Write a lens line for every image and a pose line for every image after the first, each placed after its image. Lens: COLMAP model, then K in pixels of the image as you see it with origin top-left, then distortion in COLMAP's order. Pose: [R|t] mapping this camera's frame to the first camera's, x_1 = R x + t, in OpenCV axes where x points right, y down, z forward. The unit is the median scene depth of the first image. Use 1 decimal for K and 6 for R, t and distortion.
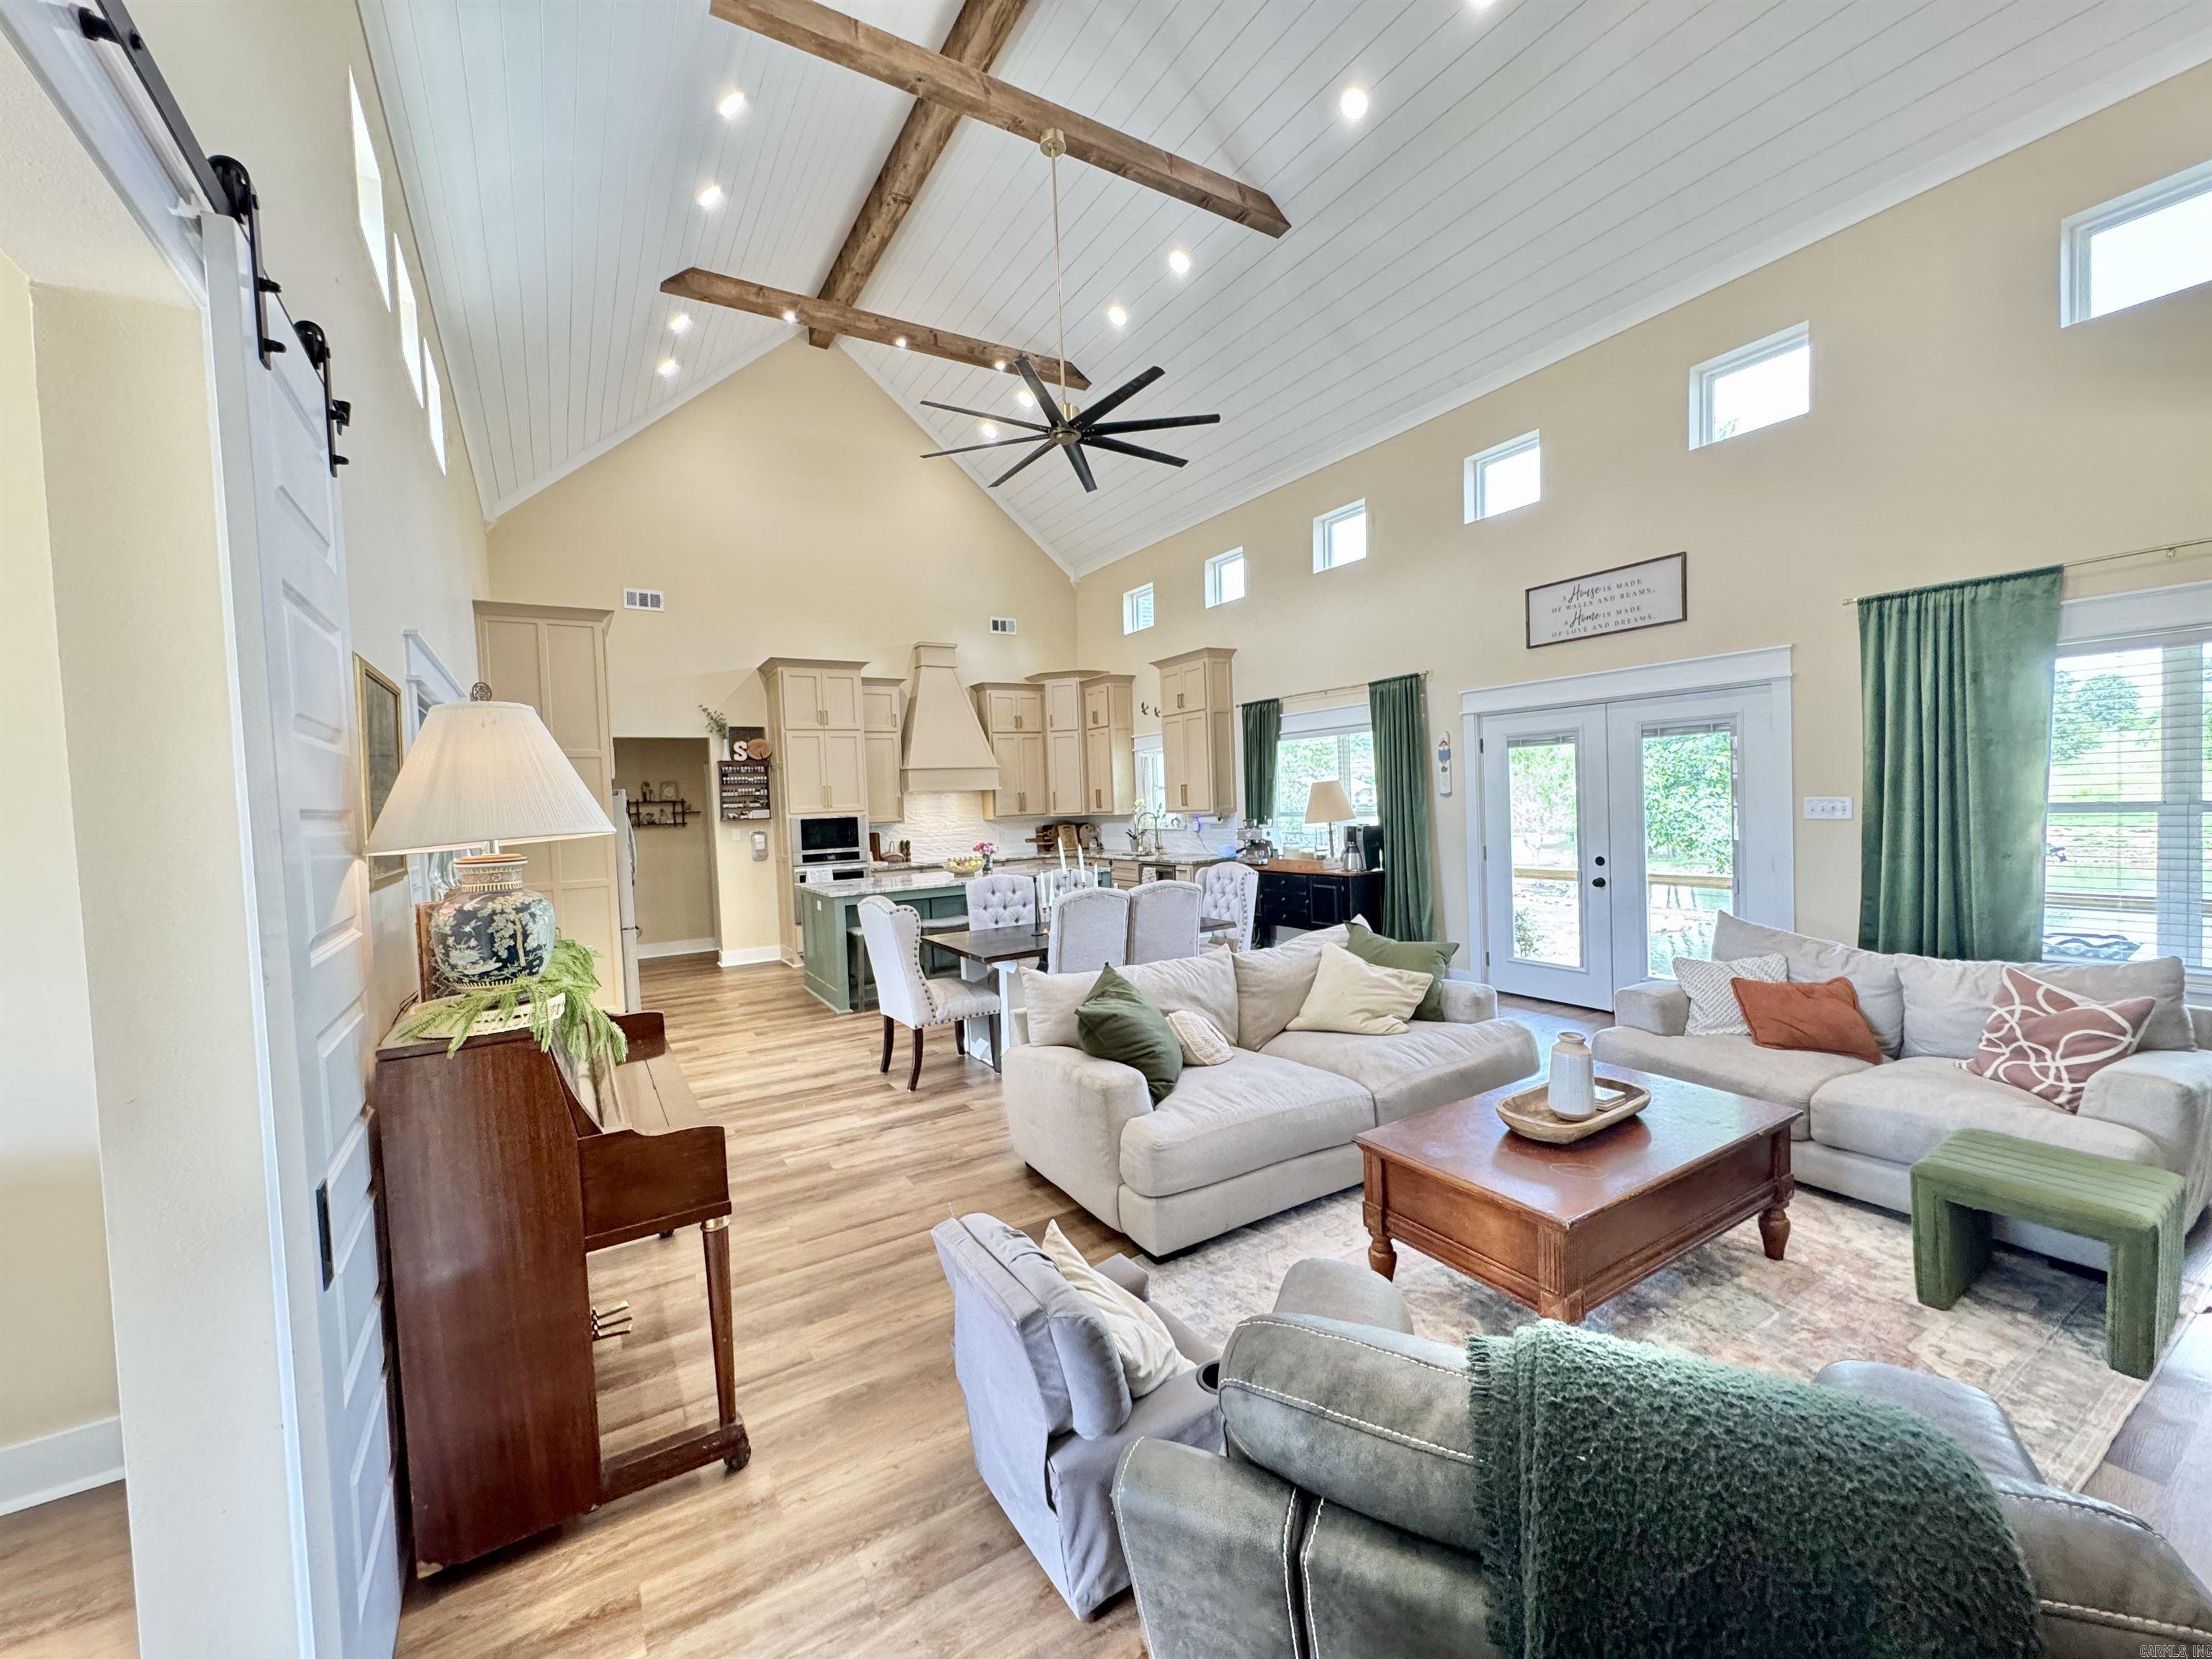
lens RADIAL K [[883.7, 0, 1108.3], [0, 883.7, 833.9], [0, 0, 1]] dist [-0.004354, 0.000564]
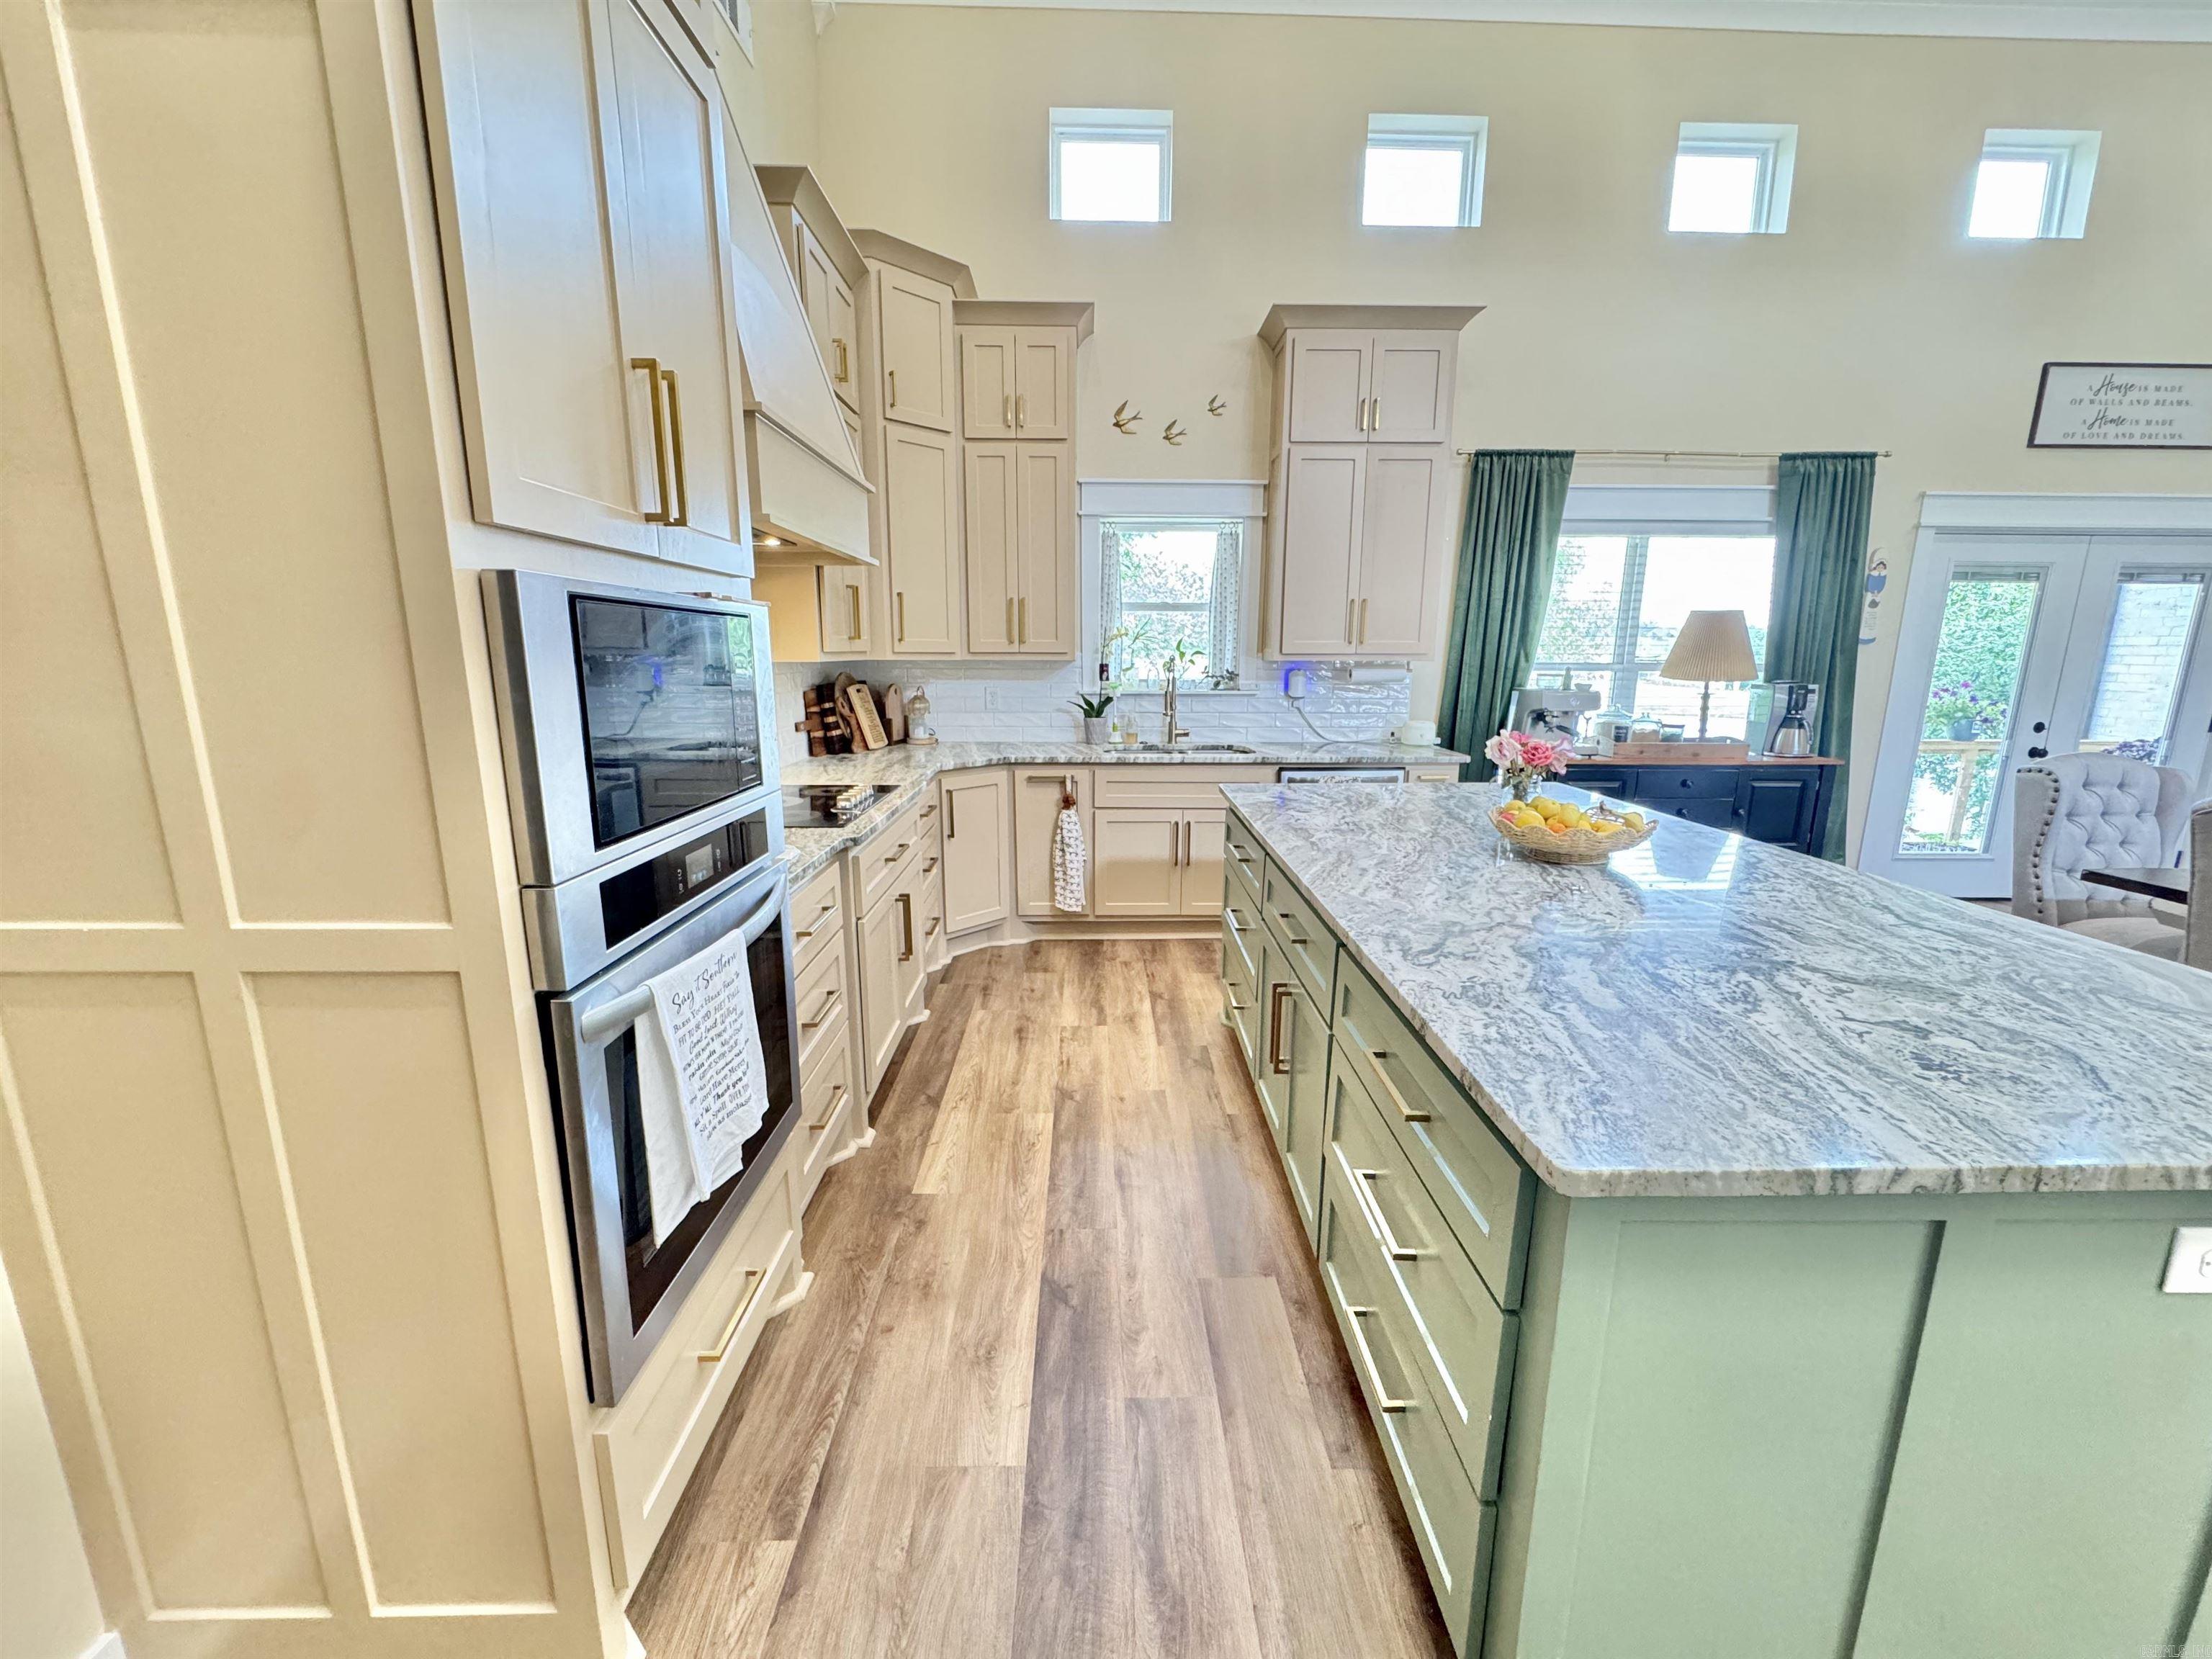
lens RADIAL K [[883.7, 0, 1106.2], [0, 883.7, 828.0], [0, 0, 1]] dist [-0.004354, 0.000564]
pose [[0.509243, -0.125733, 0.851389, -0.484069], [0.010230, 0.990085, 0.140097, -0.001079], [-0.860562, -0.062634, 0.505480, 1.022796]]
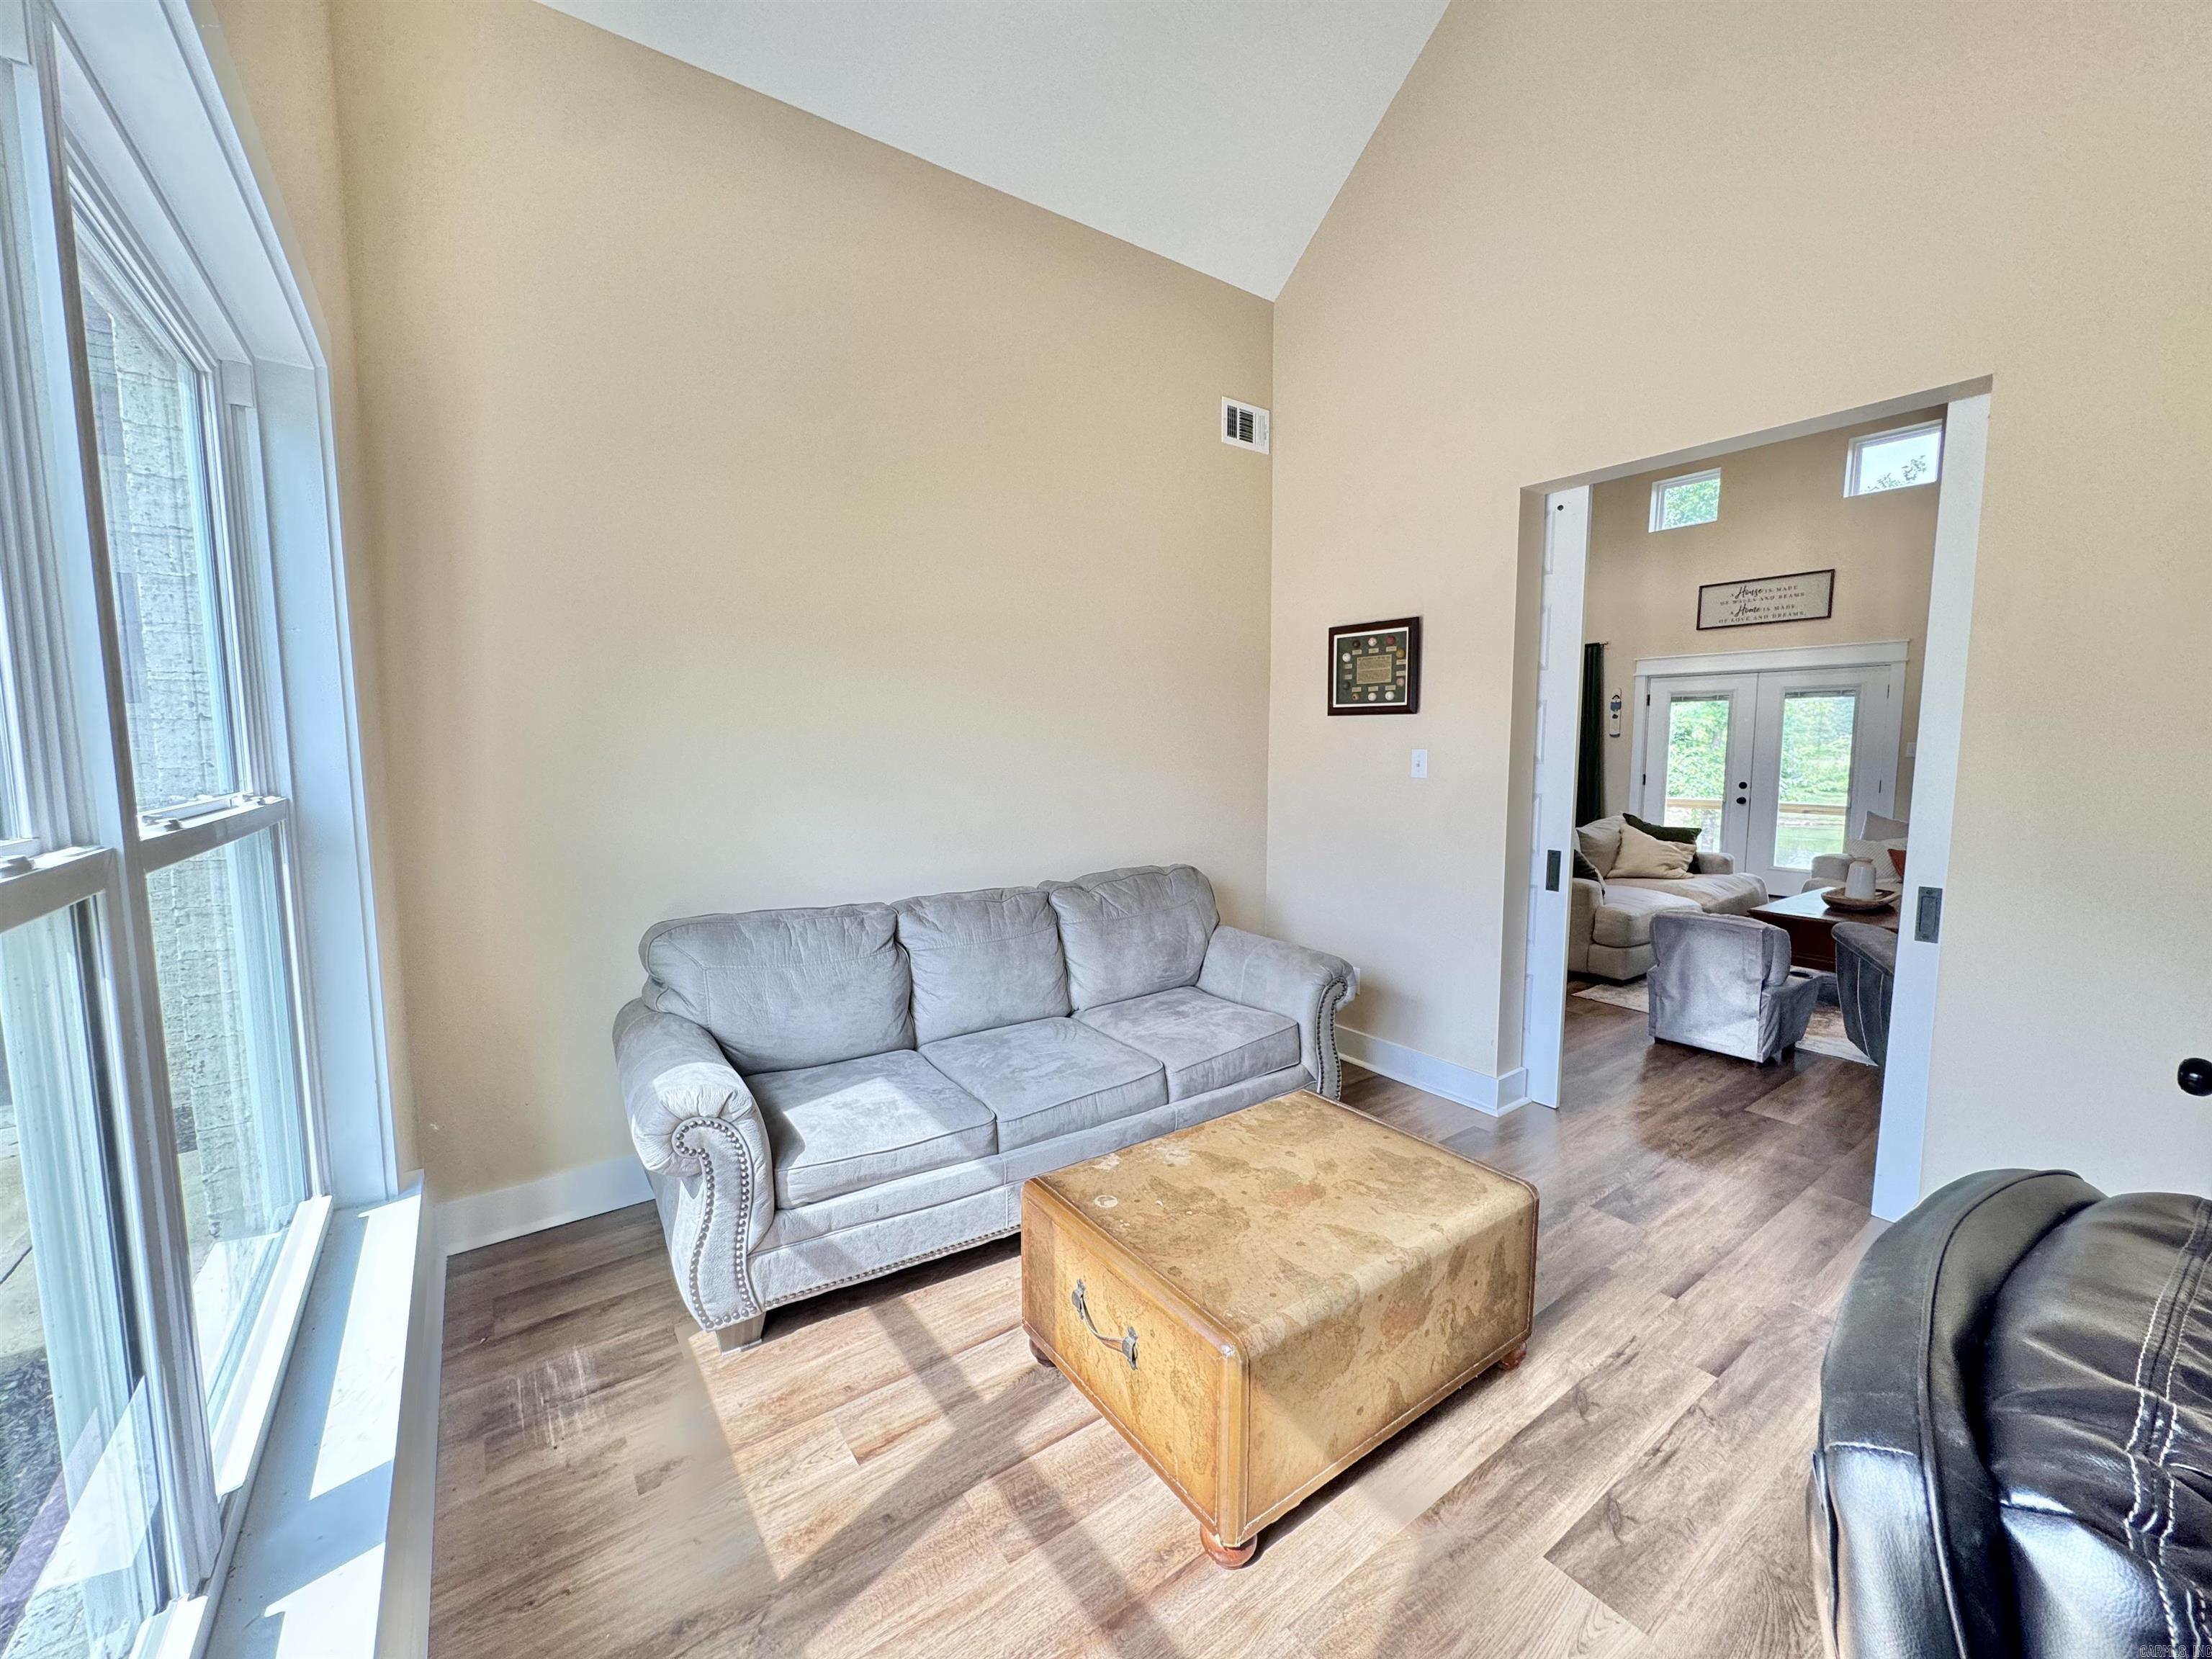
lens RADIAL K [[883.7, 0, 1108.1], [0, 883.7, 831.0], [0, 0, 1]] dist [-0.004354, 0.000564]
pose [[0.996848, 0.031372, 0.072874, -0.422977], [-0.035700, 0.997627, 0.058864, 0.043164], [-0.070854, -0.061280, 0.995603, -0.255232]]
